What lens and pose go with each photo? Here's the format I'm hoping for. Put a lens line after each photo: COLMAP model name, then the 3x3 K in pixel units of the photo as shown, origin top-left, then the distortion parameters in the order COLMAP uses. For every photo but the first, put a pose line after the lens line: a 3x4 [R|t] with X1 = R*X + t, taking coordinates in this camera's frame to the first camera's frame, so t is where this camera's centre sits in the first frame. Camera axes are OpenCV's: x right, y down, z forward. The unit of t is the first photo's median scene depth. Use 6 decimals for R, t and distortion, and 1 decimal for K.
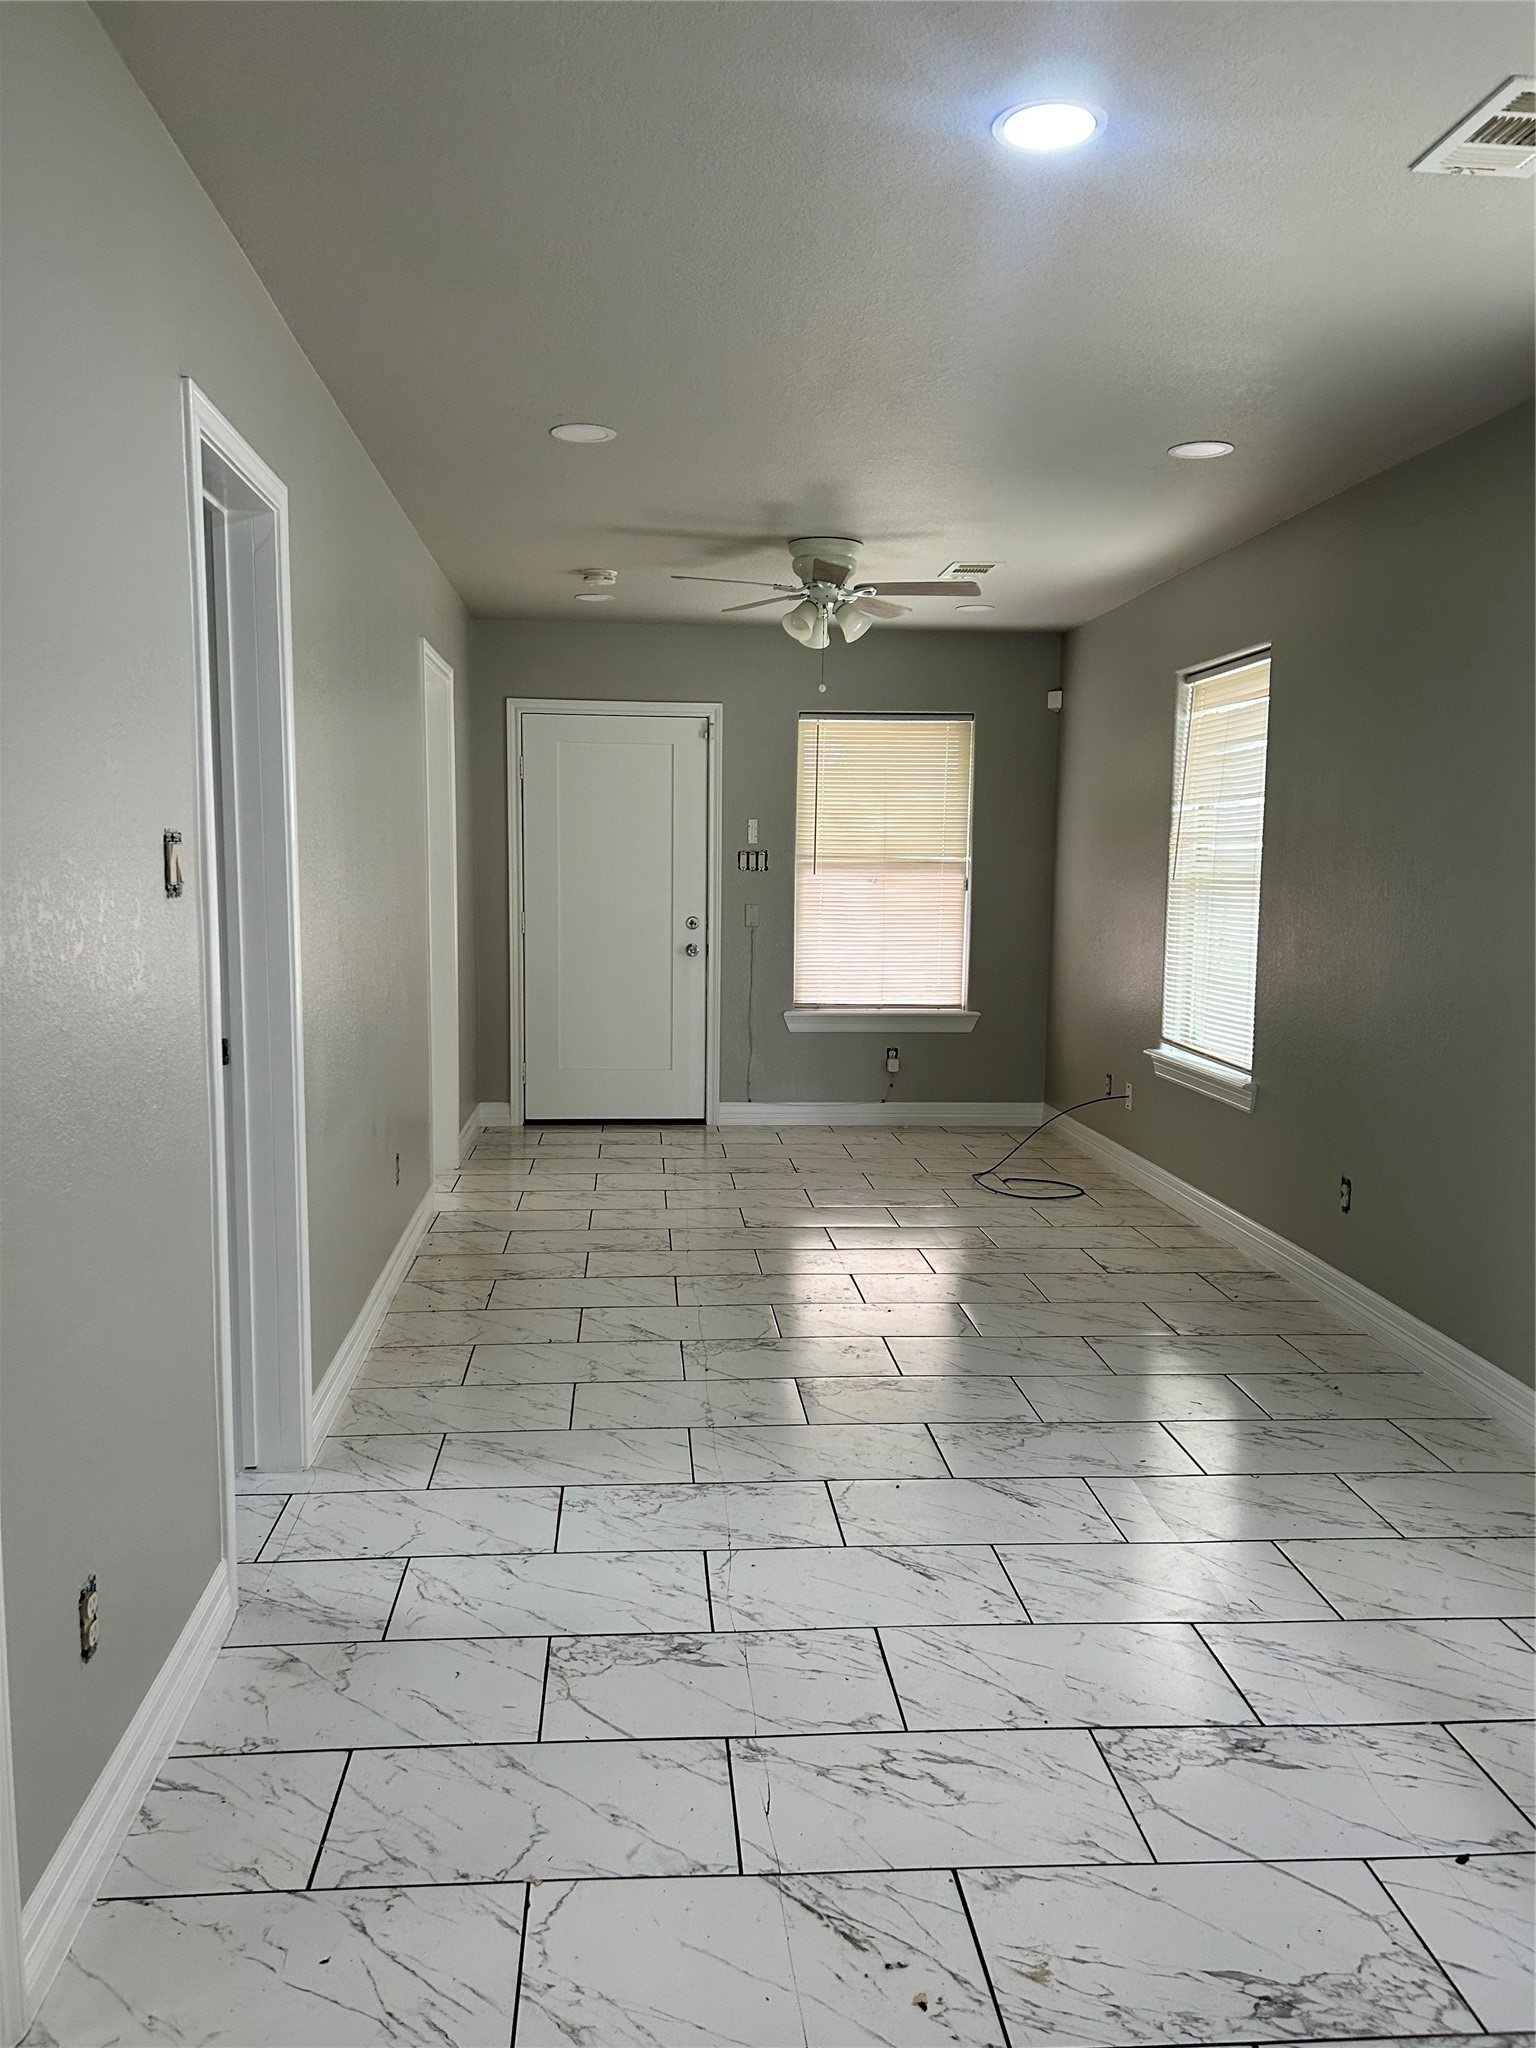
lens RADIAL K [[1534.3, 0, 743.5], [0, 1534.3, 1032.1], [0, 0, 1]] dist [0.046740, -0.055375]
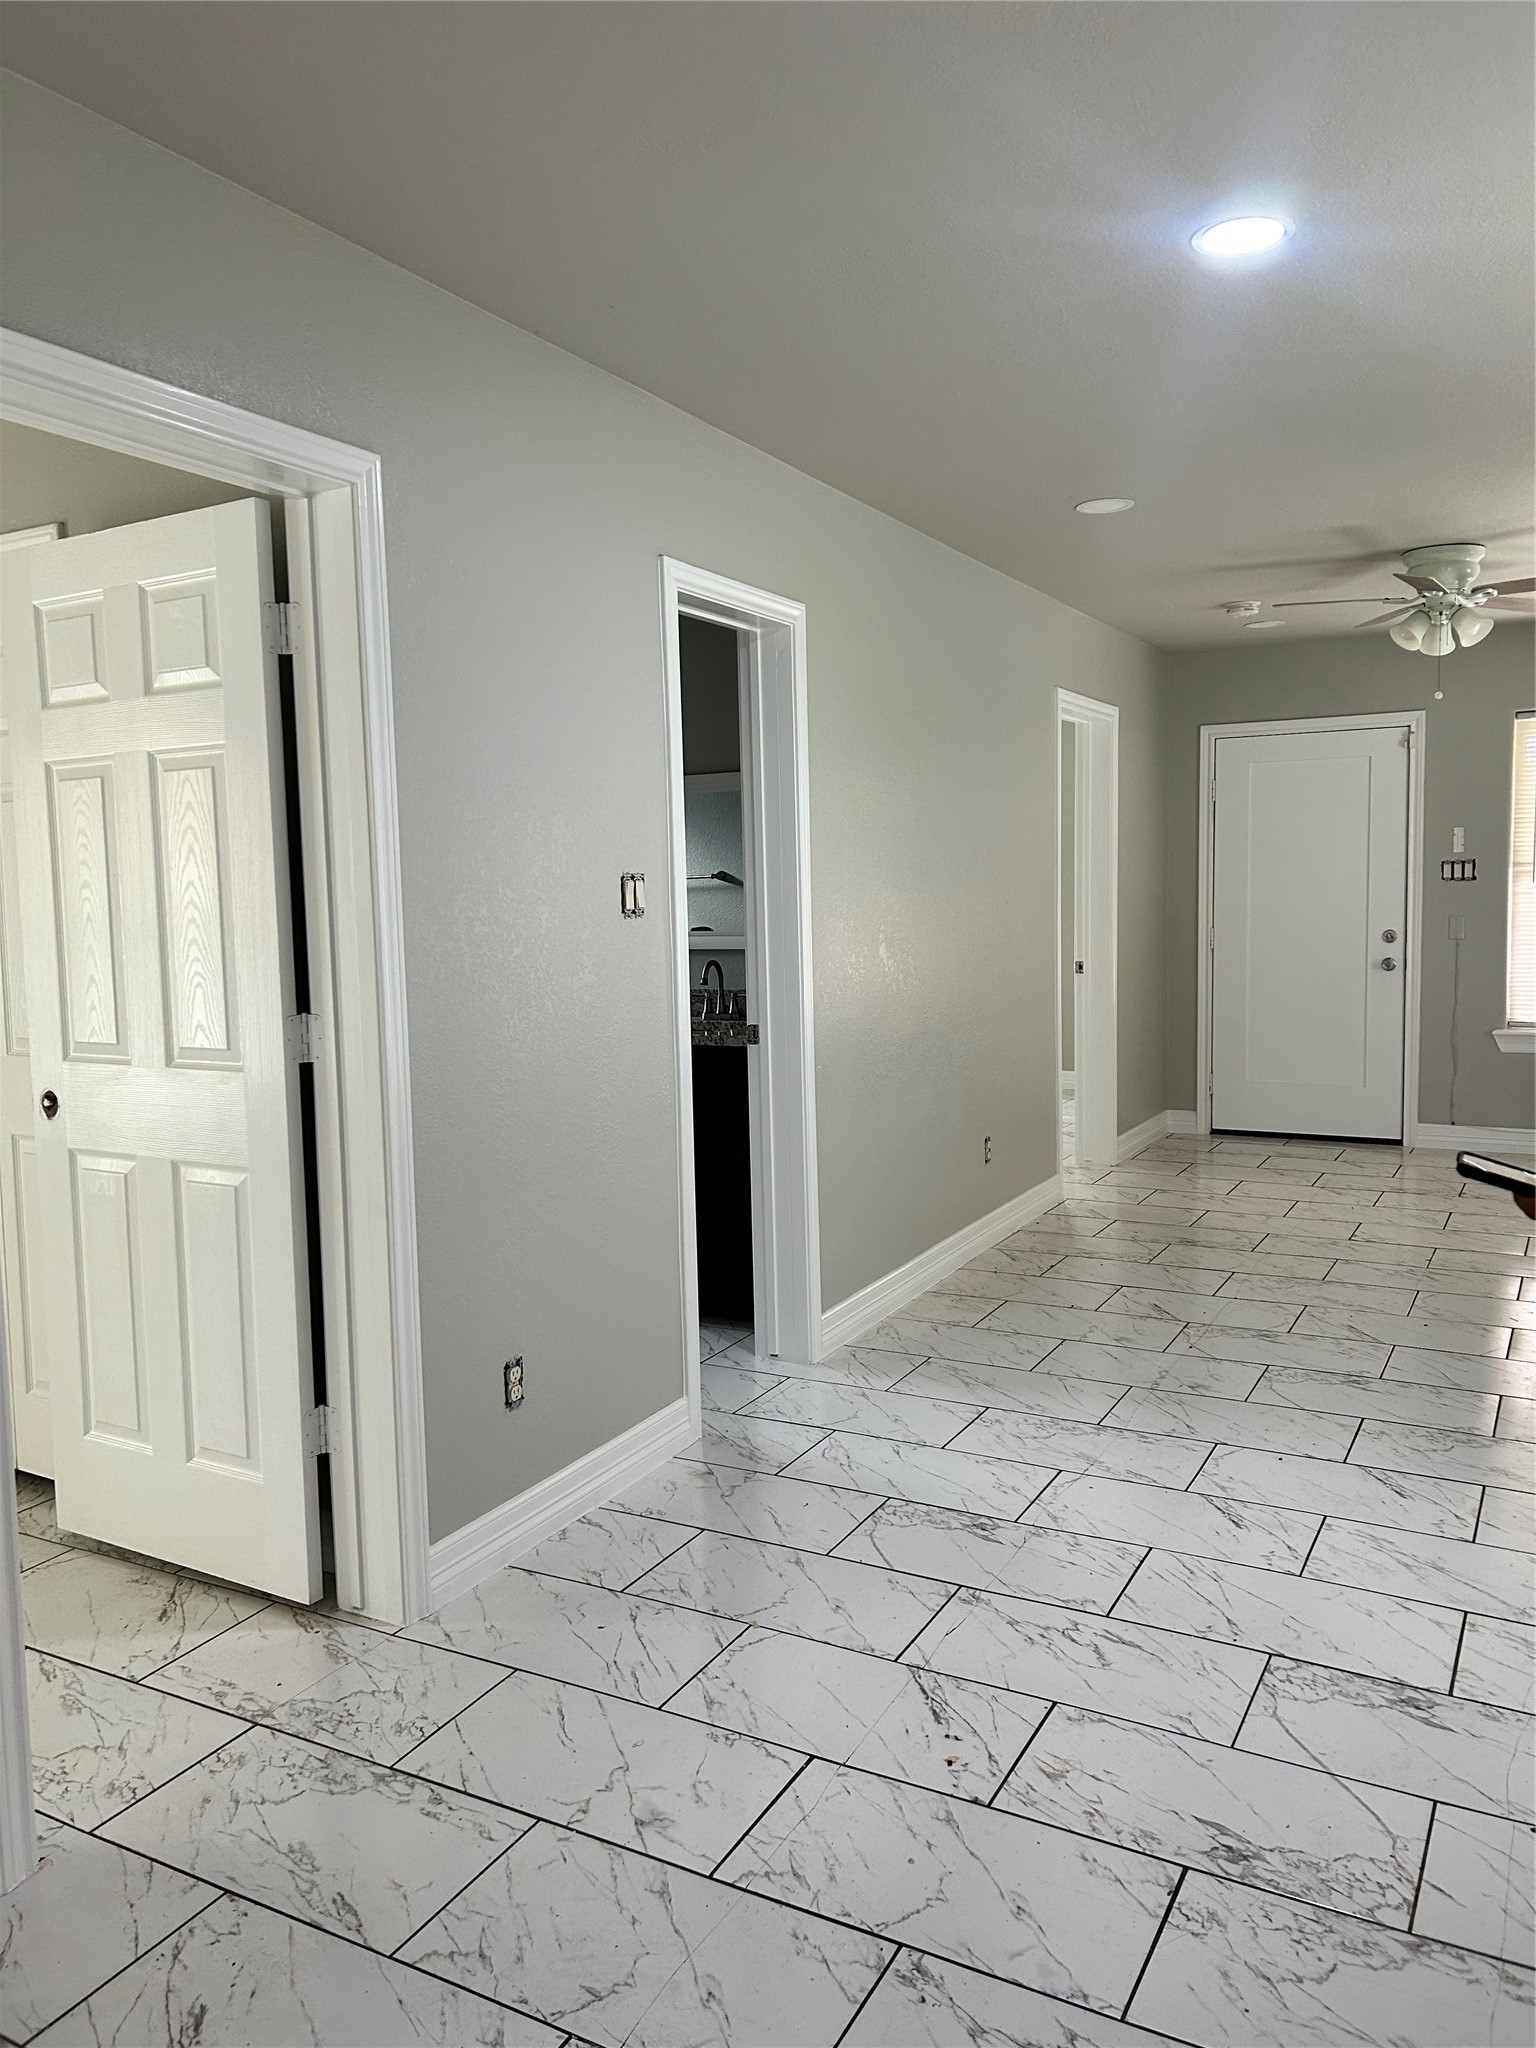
lens RADIAL K [[1534.3, 0, 738.4], [0, 1534.3, 1012.8], [0, 0, 1]] dist [0.046740, -0.055375]
pose [[0.835534, 0.016785, -0.549183, 0.249356], [-0.031899, 0.999329, -0.017988, 0.012193], [0.548513, 0.032548, 0.835509, -0.072361]]
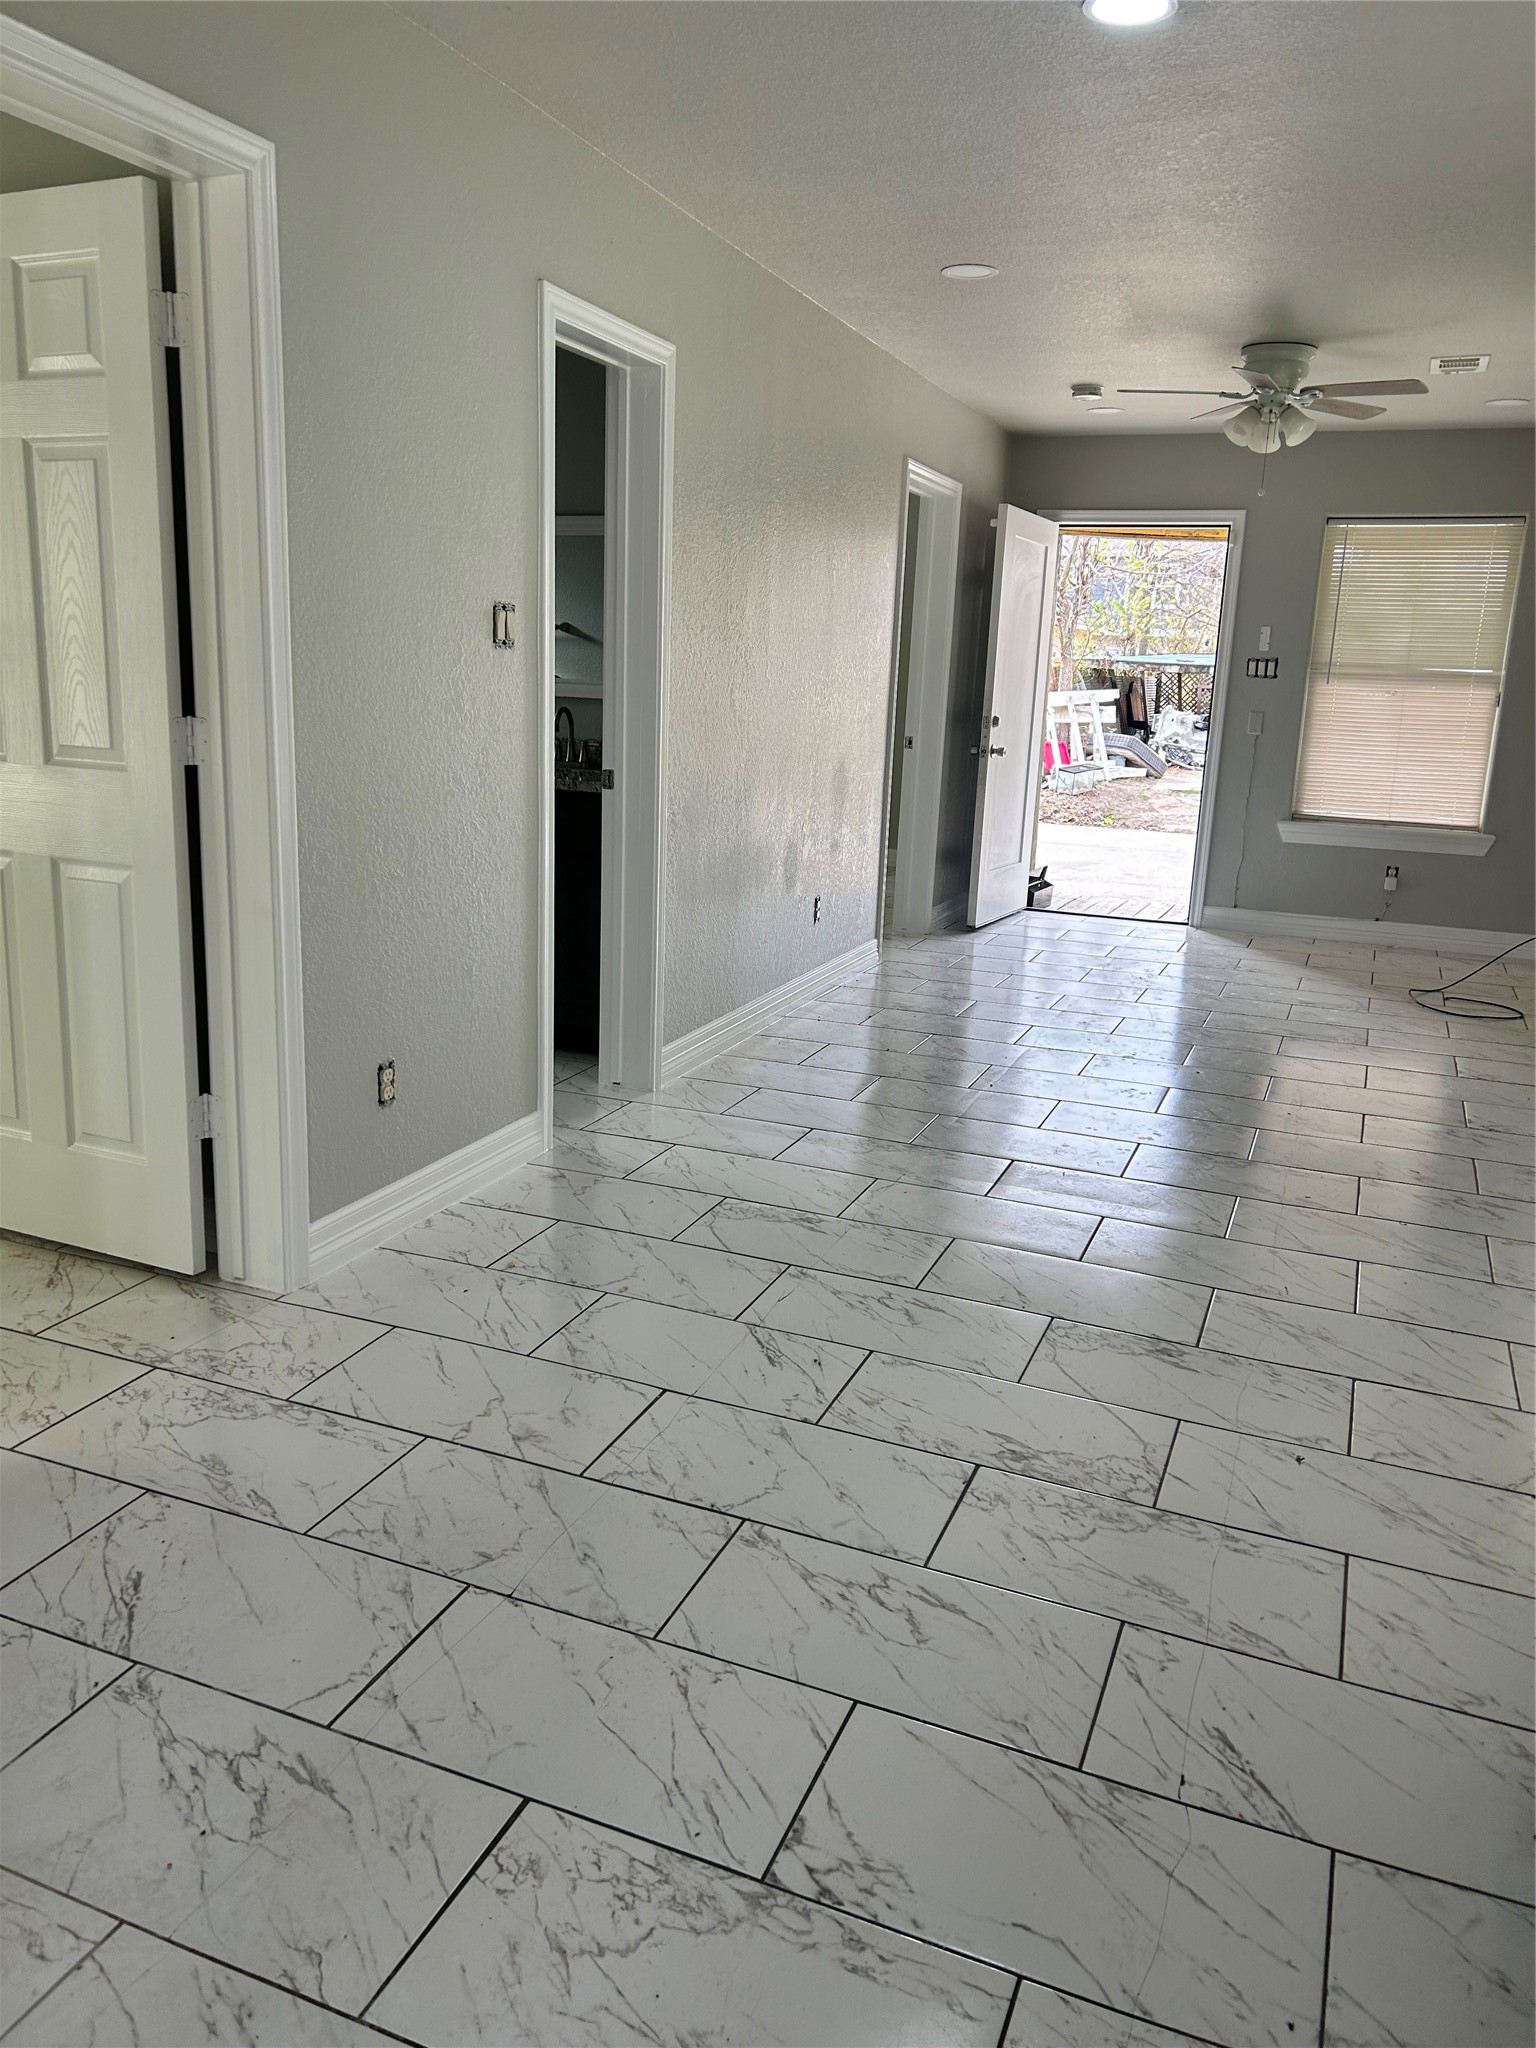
lens RADIAL K [[1534.3, 0, 739.9], [0, 1534.3, 1004.6], [0, 0, 1]] dist [0.046740, -0.055375]
pose [[0.894116, 0.119188, -0.431685, 0.253869], [-0.078806, 0.990766, 0.110325, 0.034707], [0.440848, -0.064624, 0.895252, -0.123748]]
